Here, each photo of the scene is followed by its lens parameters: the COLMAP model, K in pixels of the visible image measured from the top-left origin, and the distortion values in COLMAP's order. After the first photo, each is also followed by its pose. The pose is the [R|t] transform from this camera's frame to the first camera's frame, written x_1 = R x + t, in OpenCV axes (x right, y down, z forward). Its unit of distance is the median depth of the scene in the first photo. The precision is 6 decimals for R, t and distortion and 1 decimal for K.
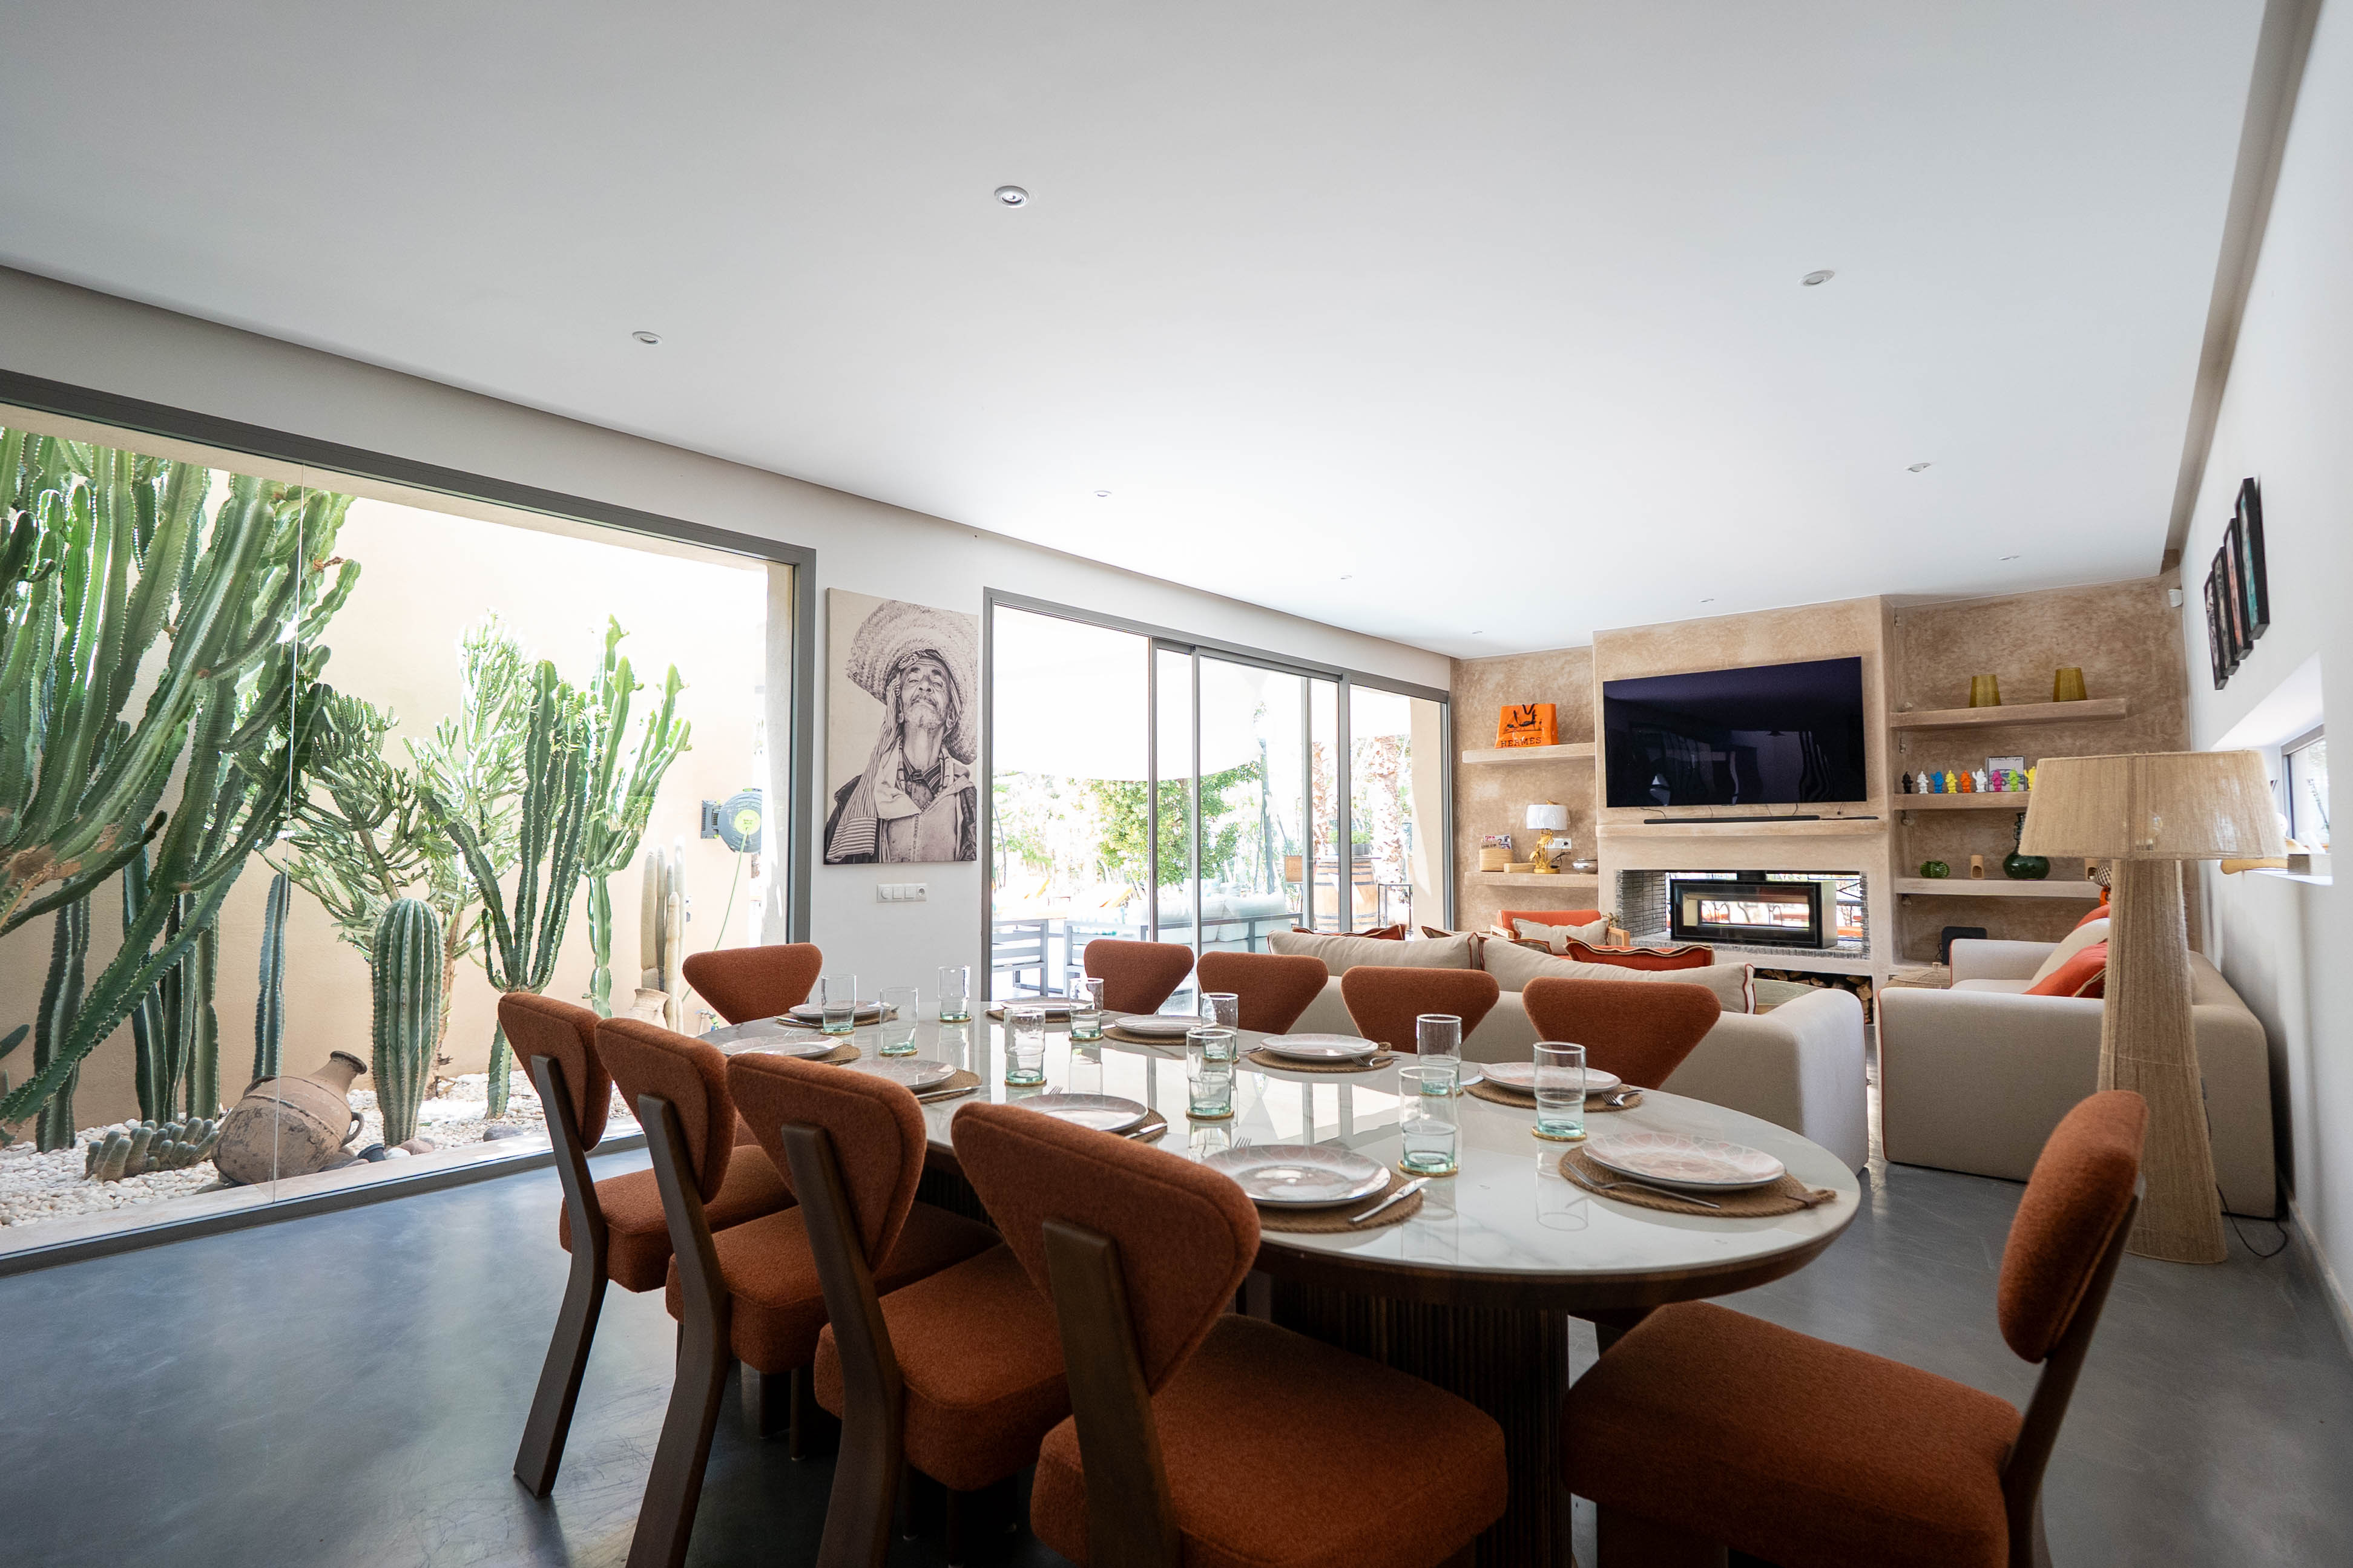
lens RADIAL K [[1095.1, 0, 1174.3], [0, 1095.1, 776.1], [0, 0, 1]] dist [-0.010535, 0.000740]
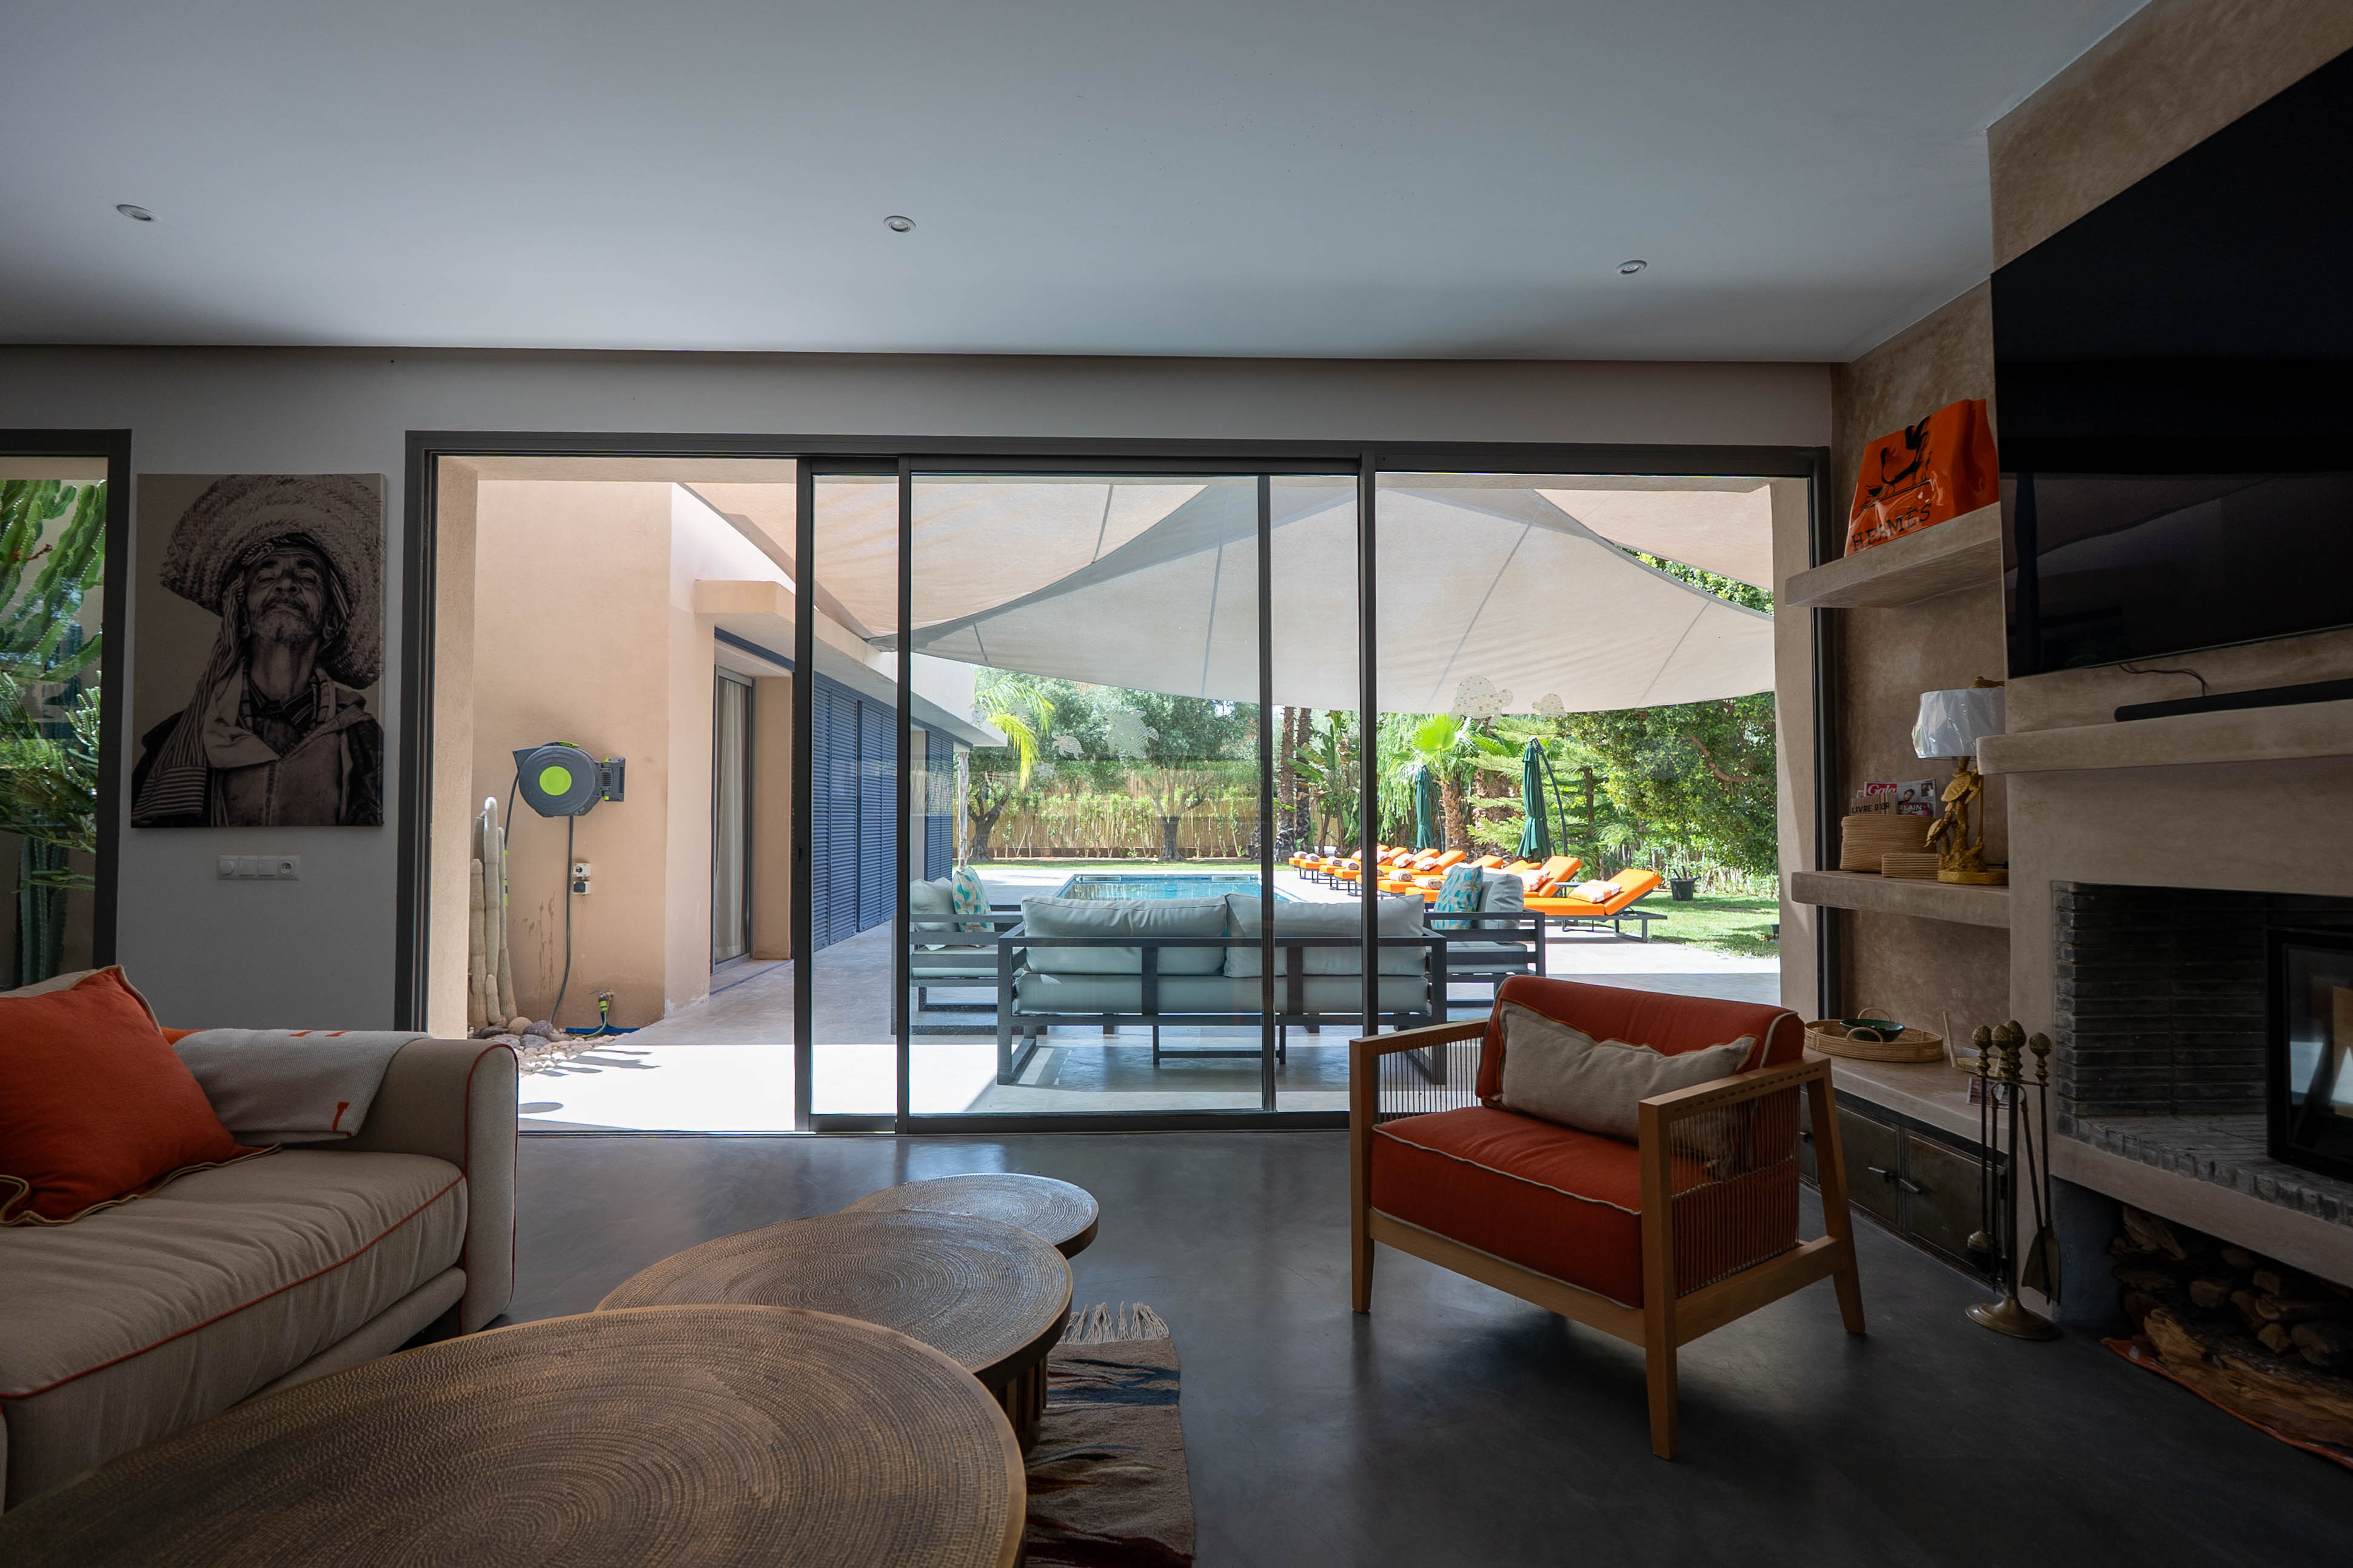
lens RADIAL K [[1095.1, 0, 1174.3], [0, 1095.1, 776.1], [0, 0, 1]] dist [-0.010535, 0.000740]
pose [[0.677456, -0.025808, -0.735110, 0.550314], [0.044868, 0.998973, 0.006278, 0.052375], [0.734194, -0.037236, 0.677918, 0.740448]]
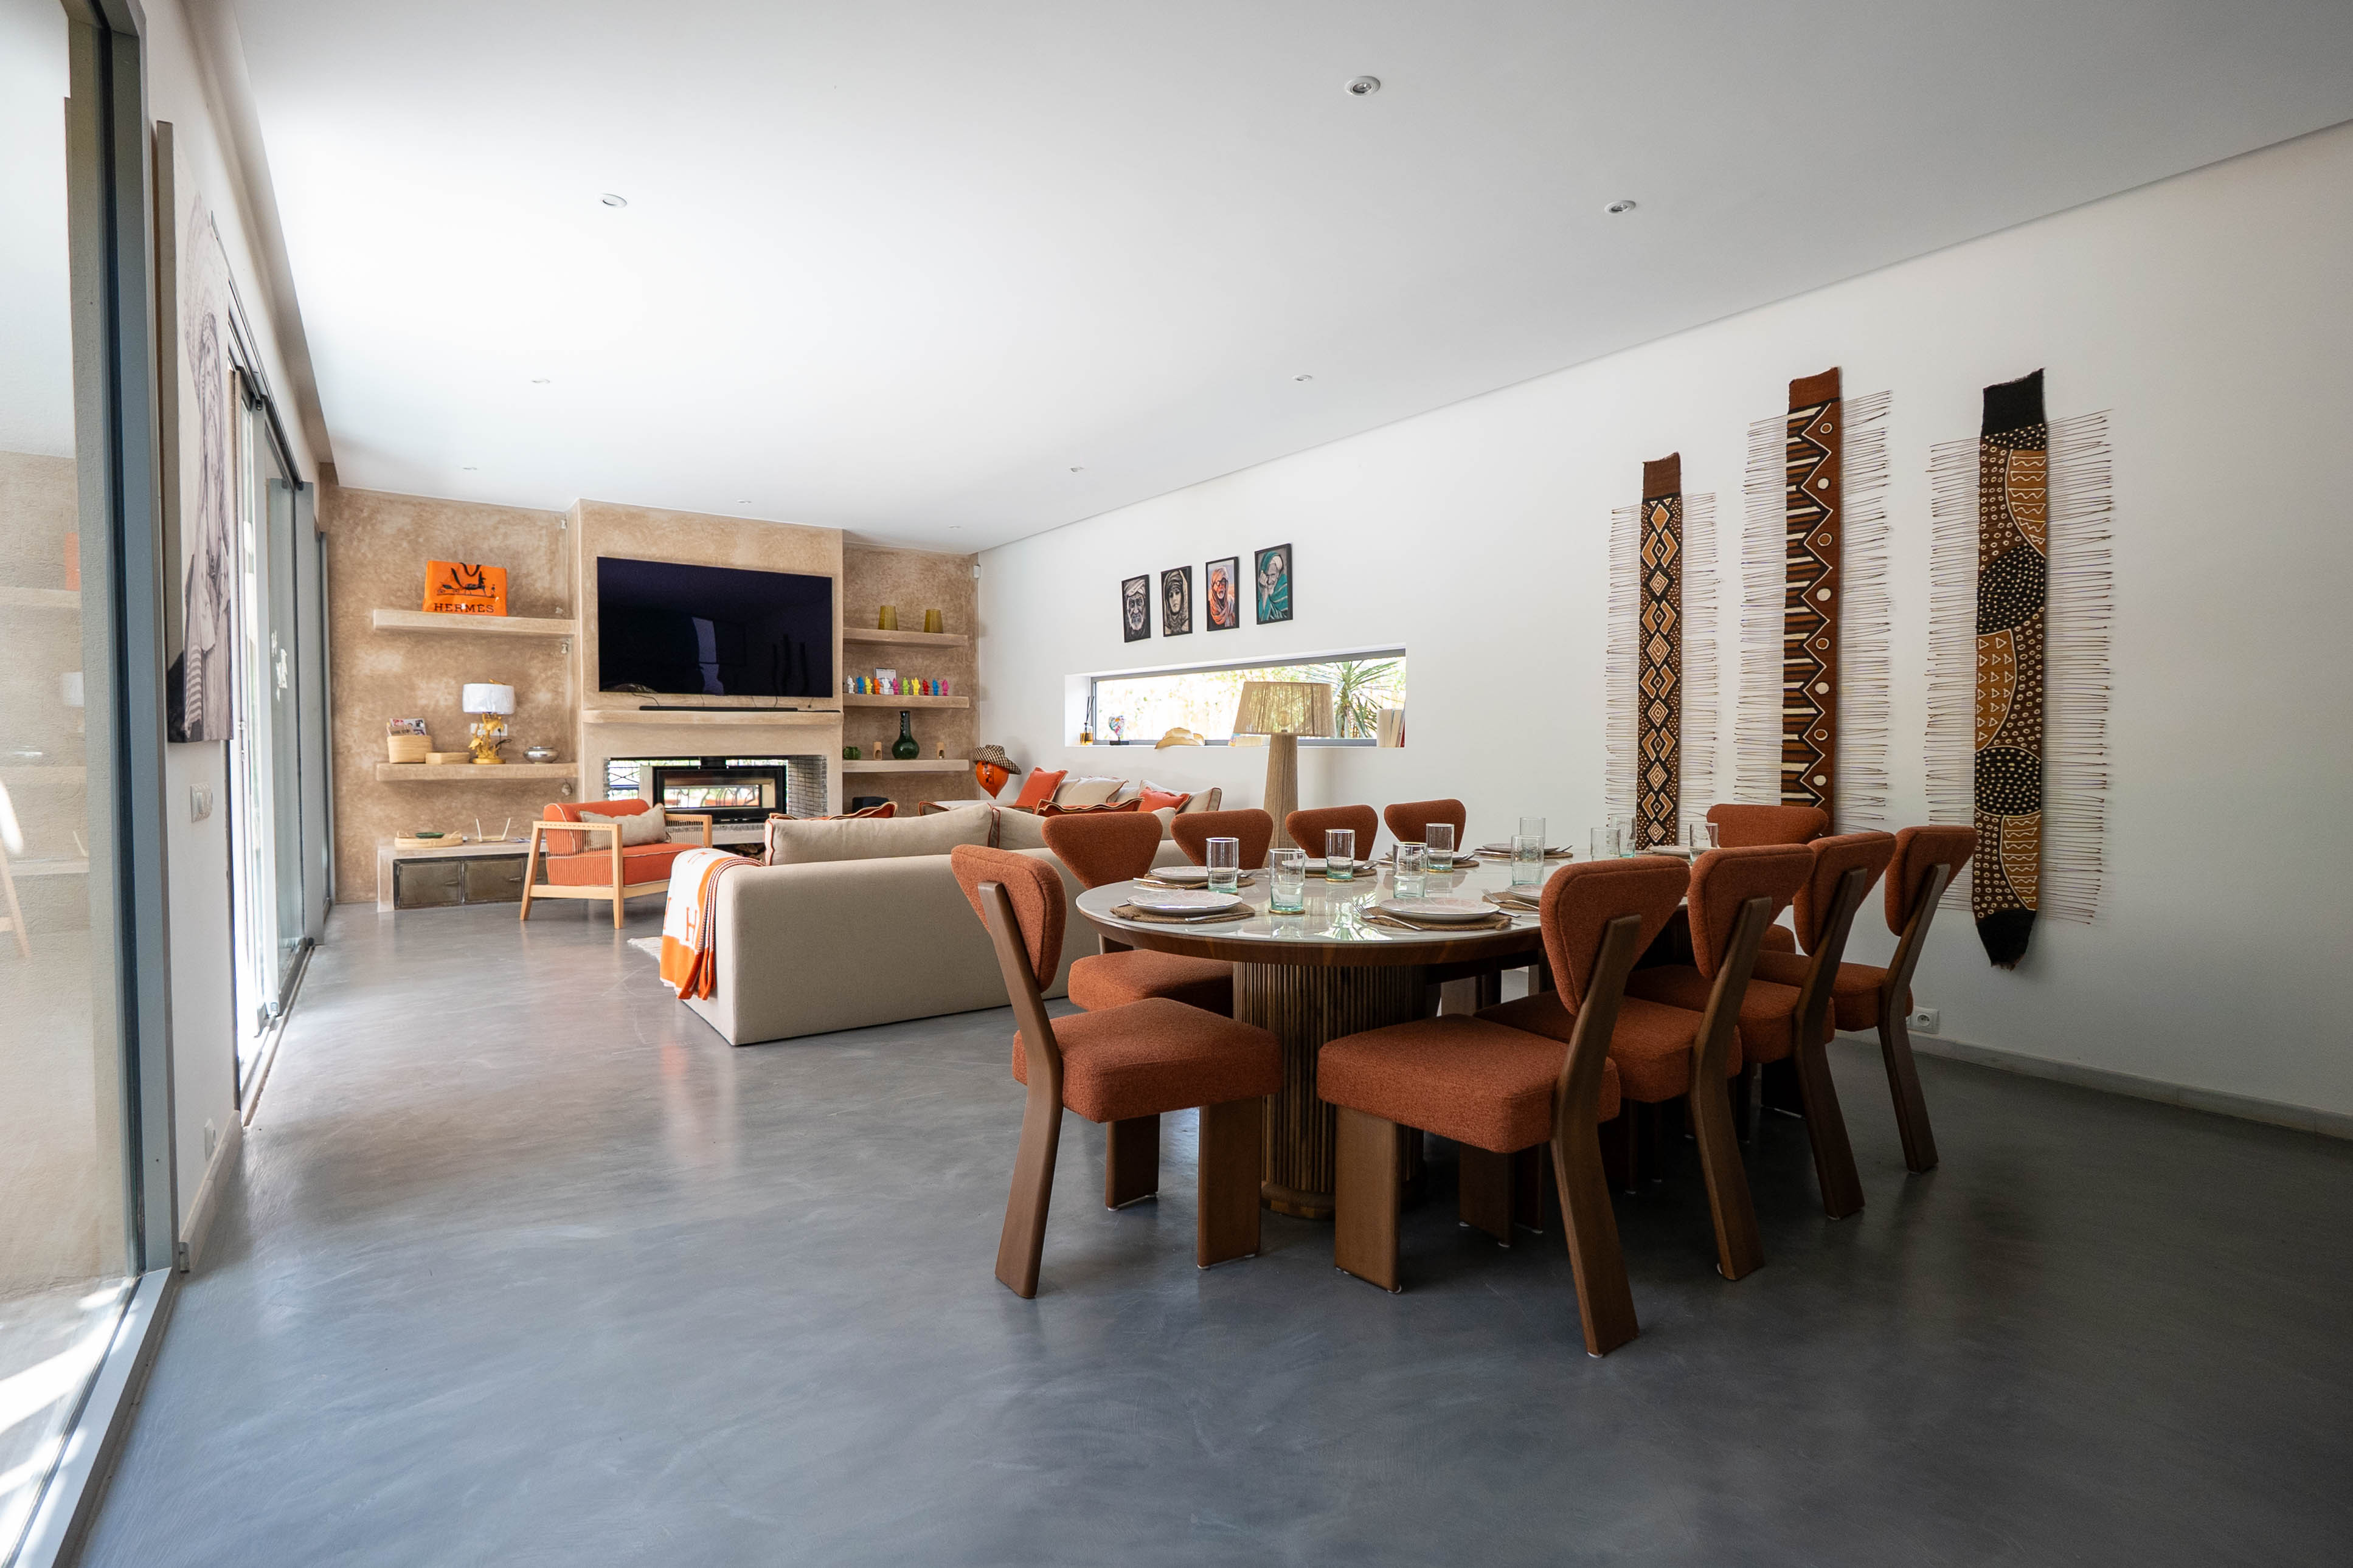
lens RADIAL K [[1095.1, 0, 1174.3], [0, 1095.1, 776.1], [0, 0, 1]] dist [-0.010535, 0.000740]
pose [[0.226183, -0.026018, 0.973737, -0.489596], [-0.061996, 0.997232, 0.041046, 0.038156], [-0.972110, -0.069652, 0.223944, 0.360722]]
